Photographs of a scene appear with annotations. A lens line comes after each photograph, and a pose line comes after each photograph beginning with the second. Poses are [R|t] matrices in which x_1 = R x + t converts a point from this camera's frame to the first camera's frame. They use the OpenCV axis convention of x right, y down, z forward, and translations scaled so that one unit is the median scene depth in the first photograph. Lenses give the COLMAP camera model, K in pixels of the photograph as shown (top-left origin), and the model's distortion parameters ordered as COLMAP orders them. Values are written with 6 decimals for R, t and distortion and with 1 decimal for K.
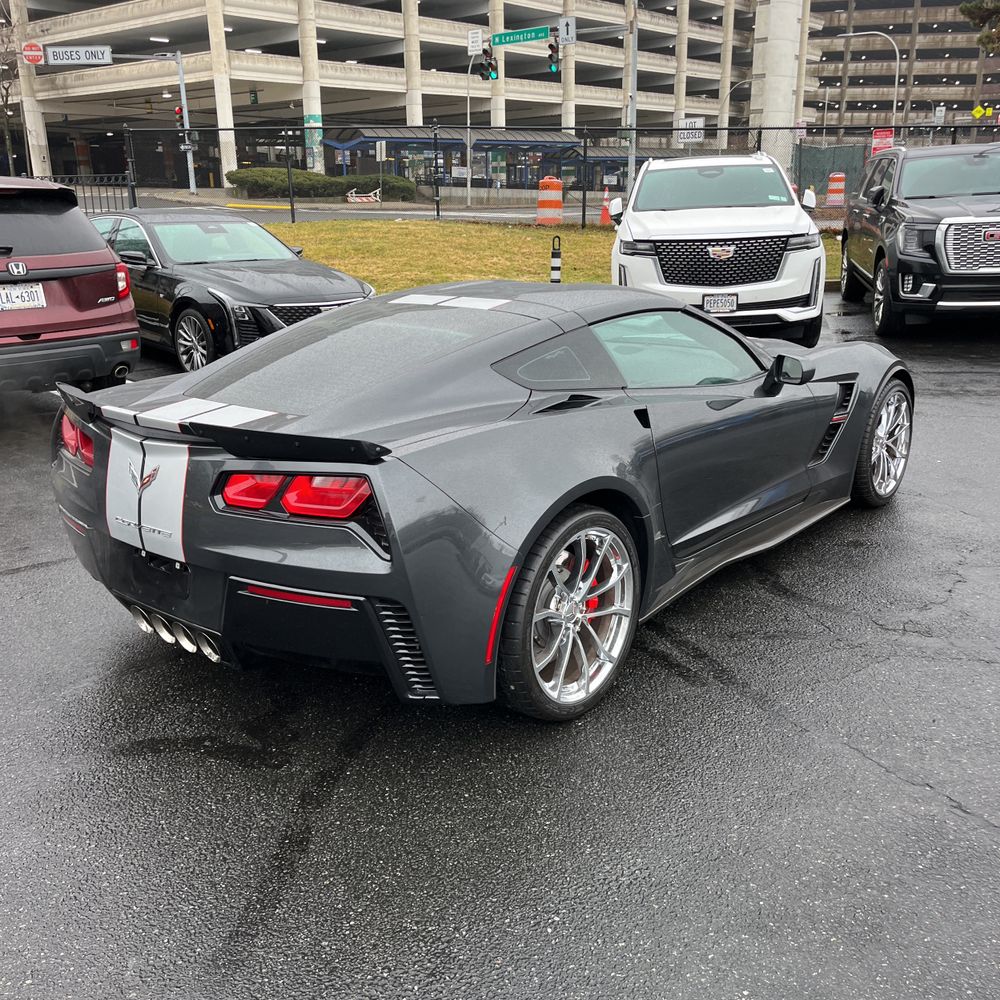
lens RADIAL K [[1004.2, 0, 487.5], [0, 1004.2, 494.9], [0, 0, 1]] dist [0.045944, -0.049044]
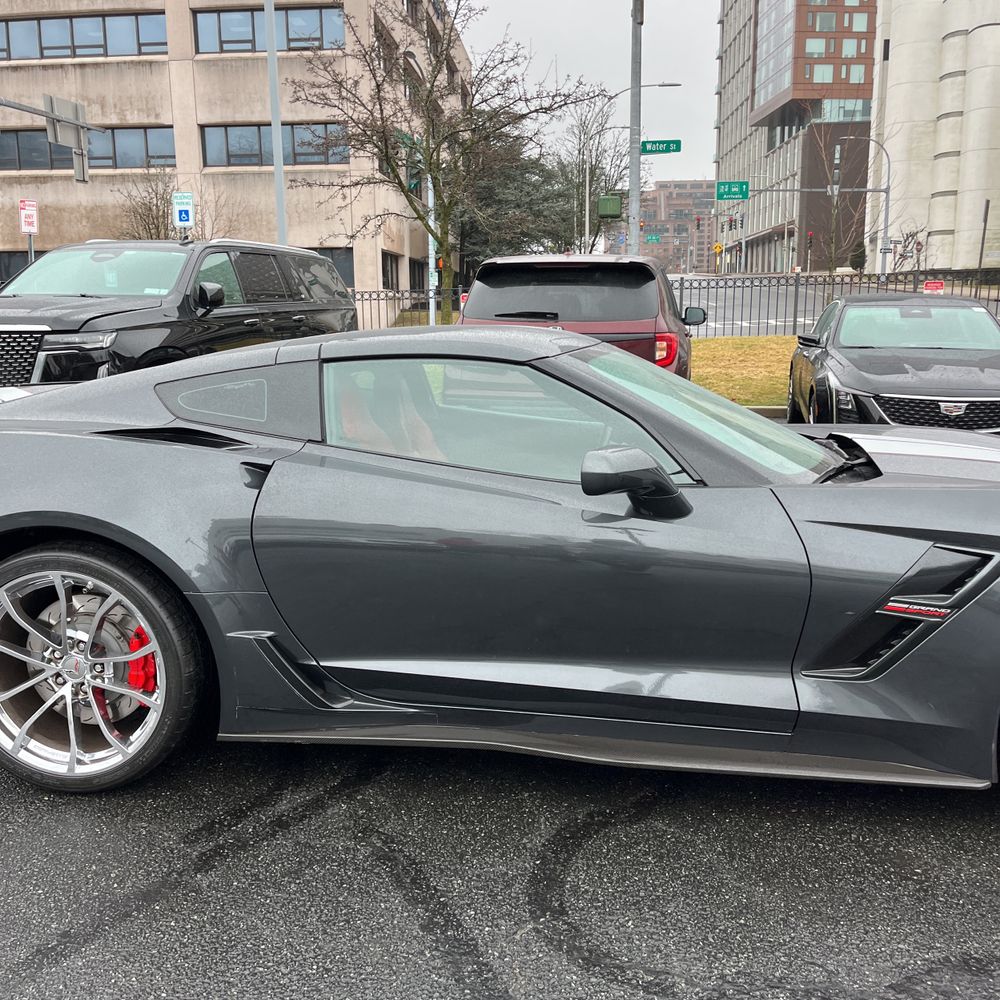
lens RADIAL K [[1001.3, 0, 505.0], [0, 1001.3, 501.0], [0, 0, 1]] dist [0.079403, -0.103978]
pose [[0.544991, 0.168780, -0.821278, 0.281120], [-0.250294, 0.967616, 0.032762, -0.040955], [0.800211, 0.187706, 0.569587, 0.226574]]
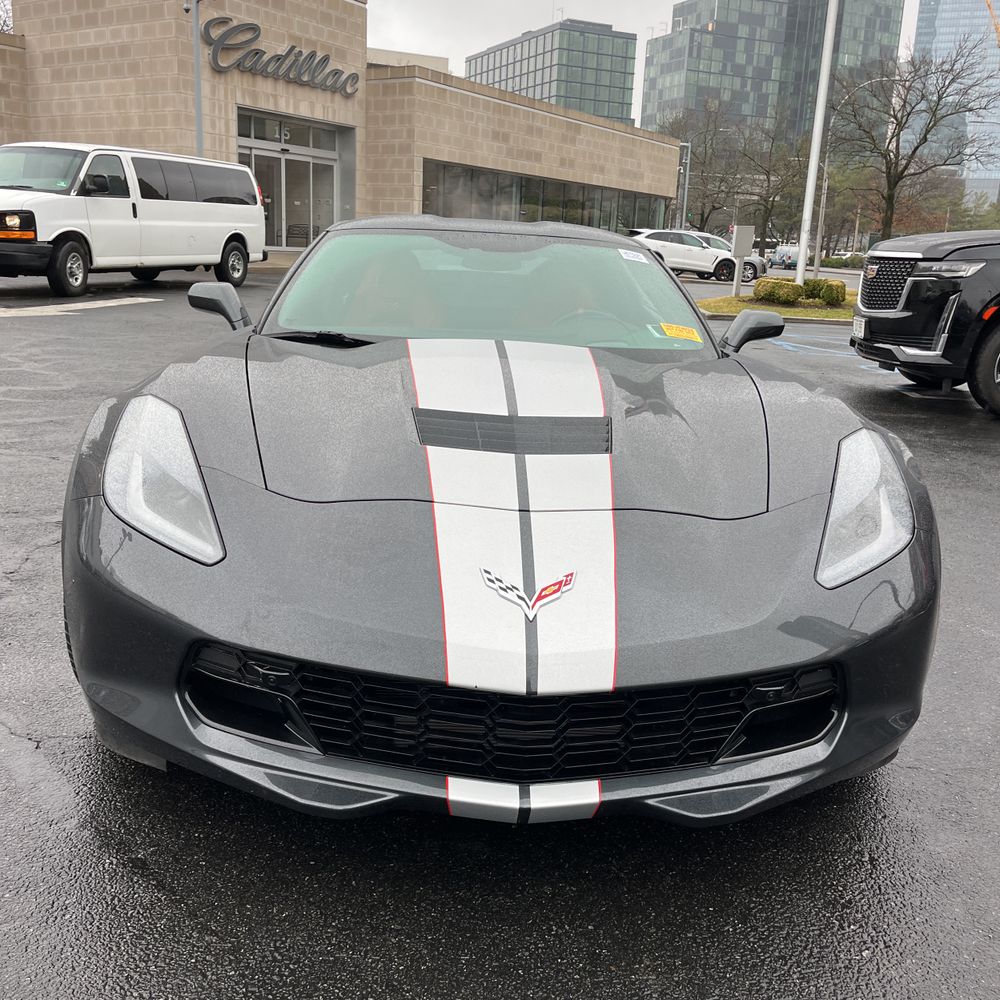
lens RADIAL K [[1001.3, 0, 505.0], [0, 1001.3, 501.0], [0, 0, 1]] dist [0.079403, -0.103978]
pose [[-0.748277, 0.146138, -0.647090, 0.257831], [-0.224493, 0.862102, 0.454293, -0.163209], [0.624247, 0.485205, -0.612284, 0.681581]]
